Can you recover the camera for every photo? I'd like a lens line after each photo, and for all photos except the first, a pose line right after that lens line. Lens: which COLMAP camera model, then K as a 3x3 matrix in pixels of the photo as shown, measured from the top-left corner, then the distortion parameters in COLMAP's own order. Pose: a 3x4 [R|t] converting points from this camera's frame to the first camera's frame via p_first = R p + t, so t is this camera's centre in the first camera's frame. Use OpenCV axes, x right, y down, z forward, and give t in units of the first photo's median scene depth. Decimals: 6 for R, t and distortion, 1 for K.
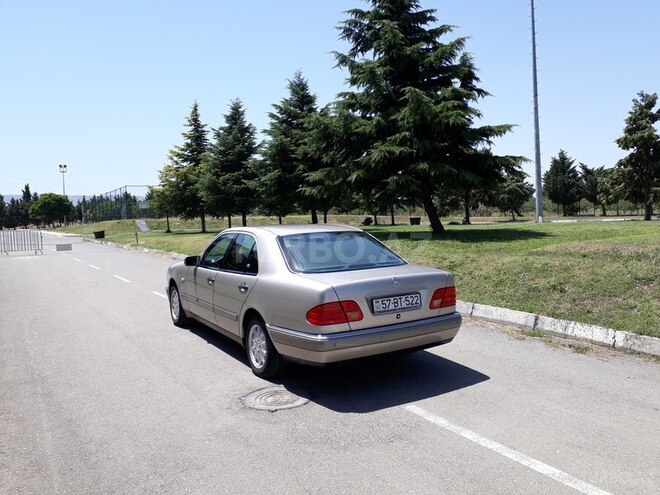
lens RADIAL K [[520.8, 0, 330.0], [0, 520.8, 247.5], [0, 0, 1]] dist [-0.008949, -0.007725]
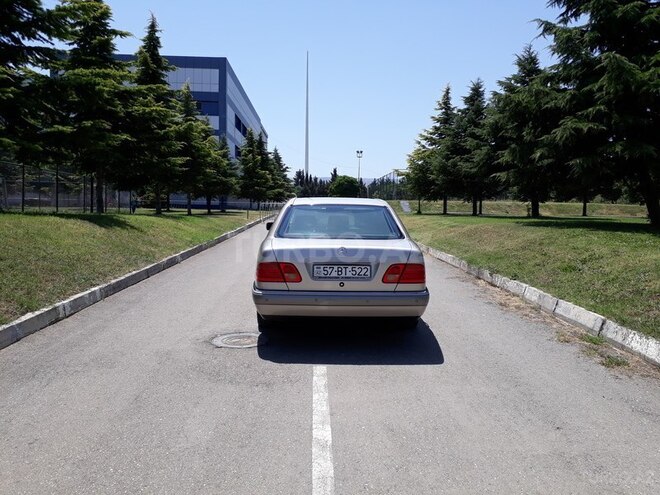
lens RADIAL K [[515.4, 0, 330.0], [0, 515.4, 247.5], [0, 0, 1]] dist [0.070985, -0.147680]
pose [[0.869100, 0.085151, -0.487252, 0.193804], [-0.070397, 0.996337, 0.048551, 0.003128], [0.489601, -0.007894, 0.871911, 0.028263]]
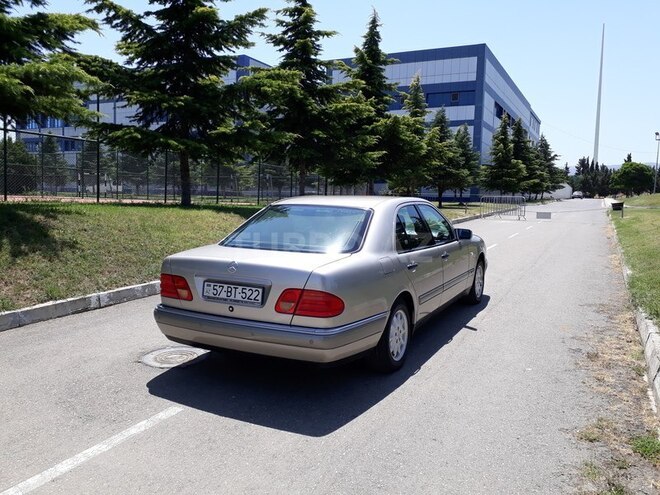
lens RADIAL K [[503.9, 0, 318.6], [0, 503.9, 266.4], [0, 0, 1]] dist [0.060500, -0.119207]
pose [[0.506855, 0.160534, -0.846951, 0.276462], [-0.076415, 0.987006, 0.141351, -0.018313], [0.858638, -0.006925, 0.512536, 0.226356]]
